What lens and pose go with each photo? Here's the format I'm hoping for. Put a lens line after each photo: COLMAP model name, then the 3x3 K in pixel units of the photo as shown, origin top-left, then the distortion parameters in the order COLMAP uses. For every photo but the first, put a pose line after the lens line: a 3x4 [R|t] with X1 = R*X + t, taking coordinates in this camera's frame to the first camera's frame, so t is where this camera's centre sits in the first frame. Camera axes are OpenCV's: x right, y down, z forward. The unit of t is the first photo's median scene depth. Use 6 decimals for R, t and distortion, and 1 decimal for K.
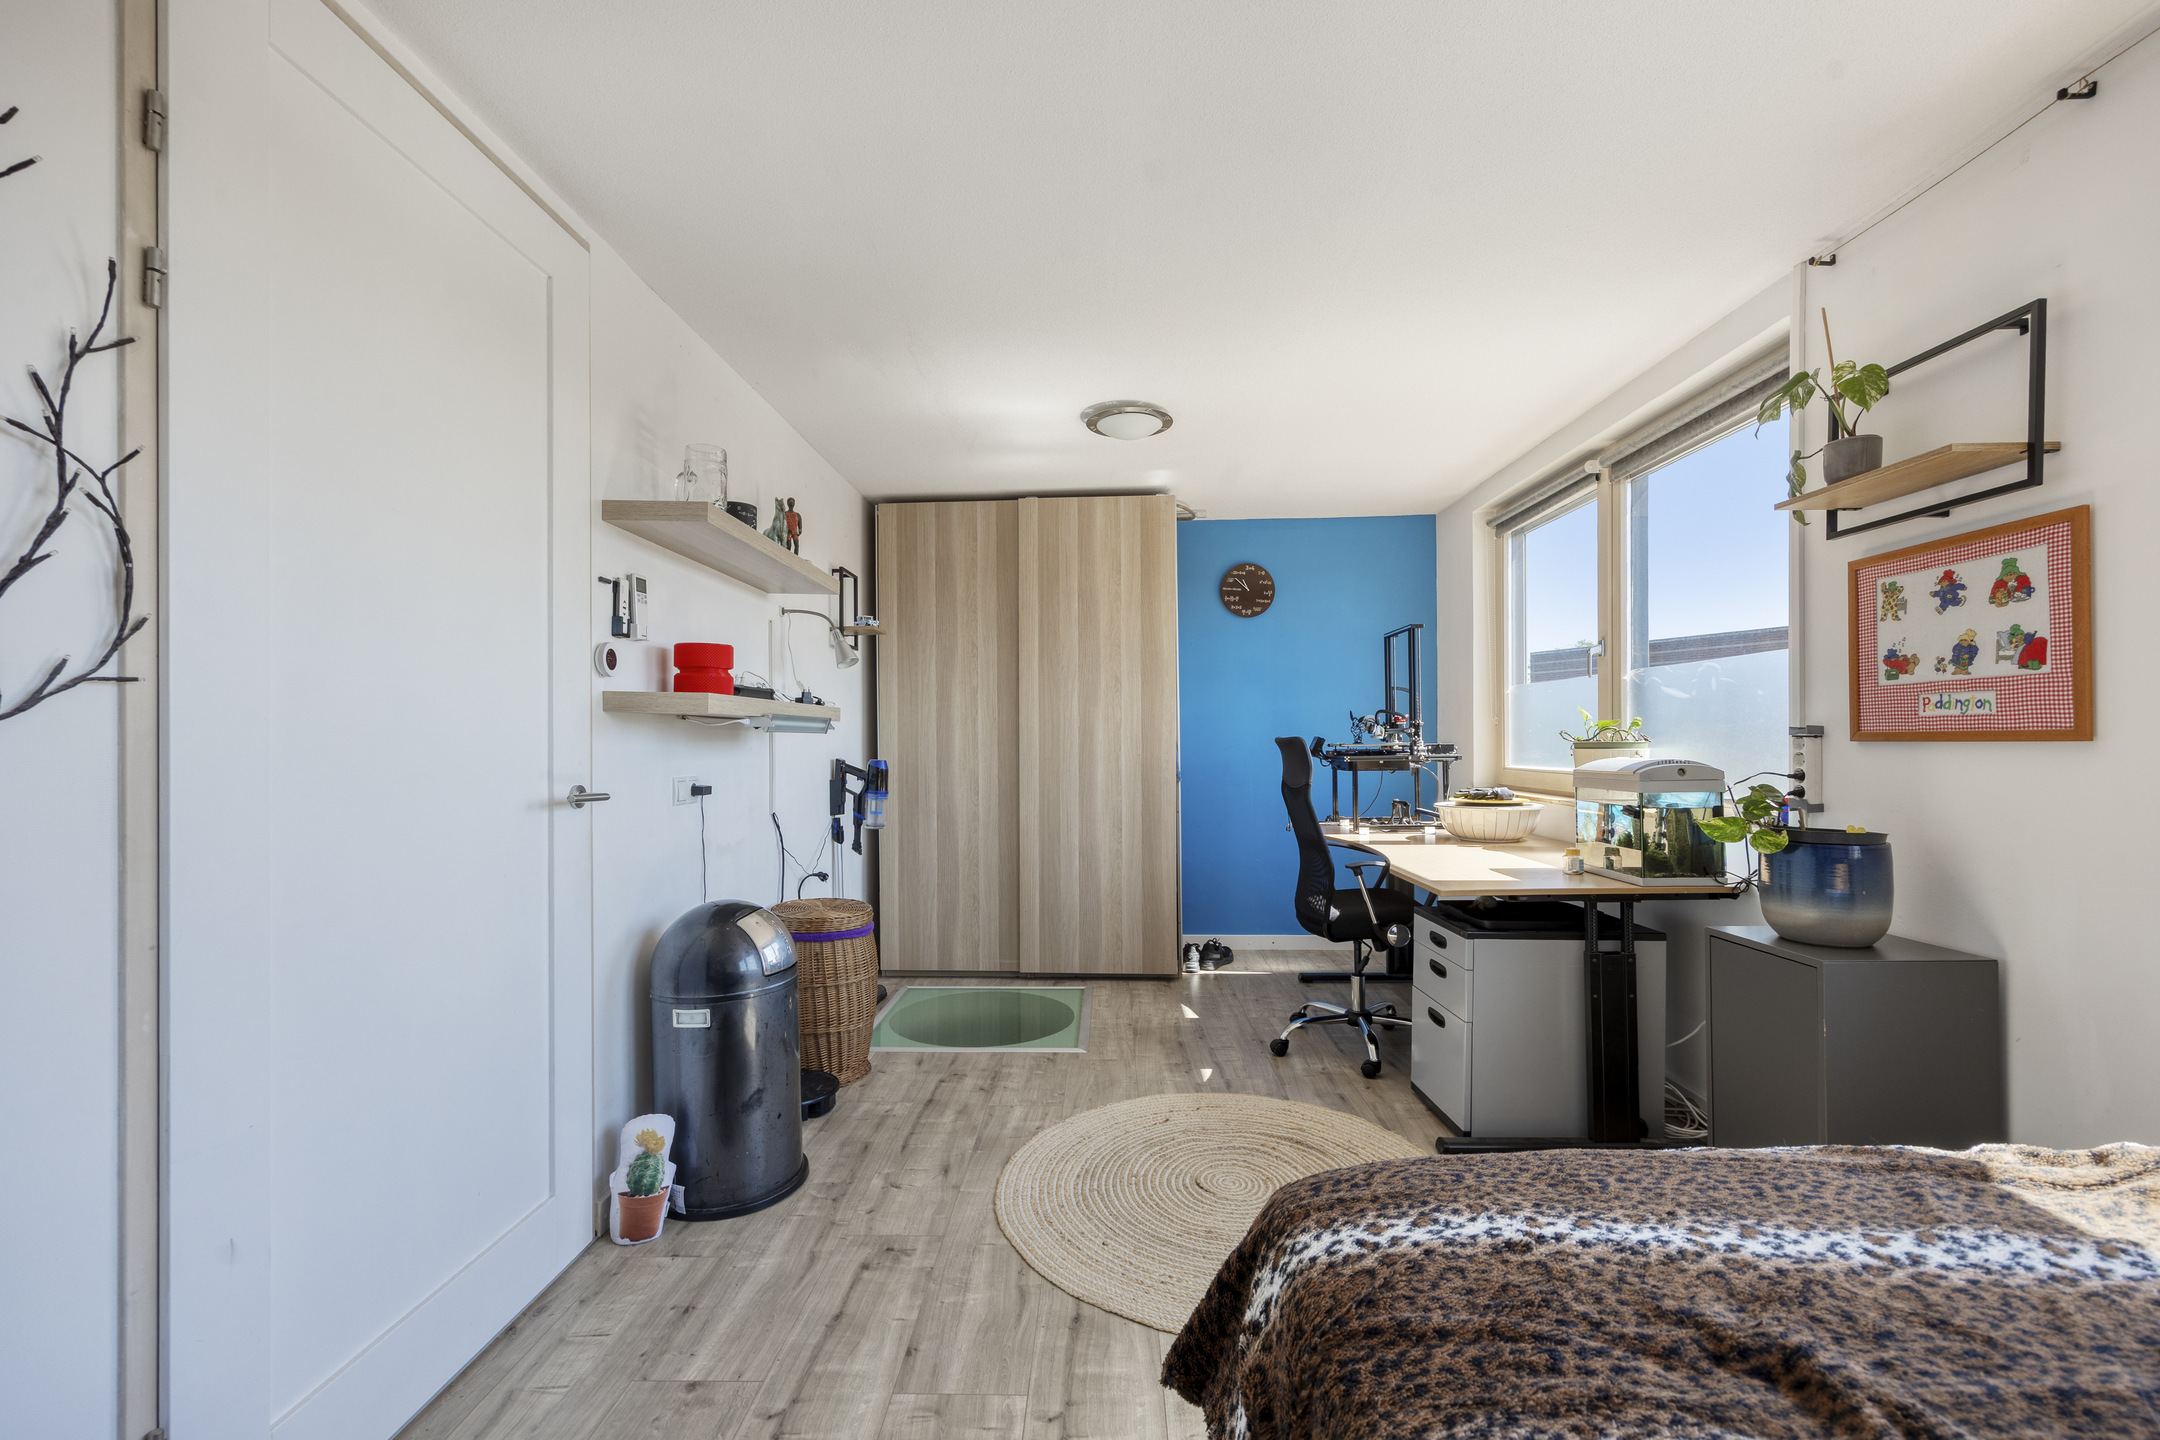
lens RADIAL K [[933.1, 0, 1075.6], [0, 933.1, 737.1], [0, 0, 1]] dist [0.001301, 0.000108]
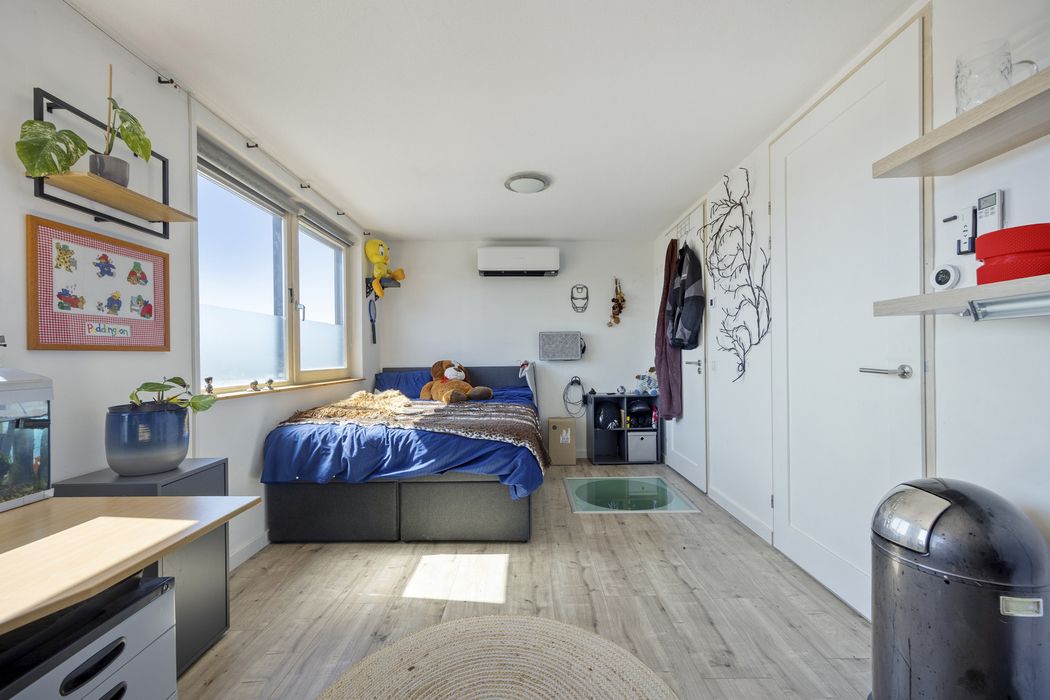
lens RADIAL K [[453.6, 0, 525.5], [0, 453.6, 354.9], [0, 0, 1]] dist [0.001301, 0.000108]
pose [[-0.999412, 0.015444, -0.030612, 0.167012], [0.015604, 0.999866, -0.004966, 0.029094], [0.030531, -0.005441, -0.999519, 1.899406]]
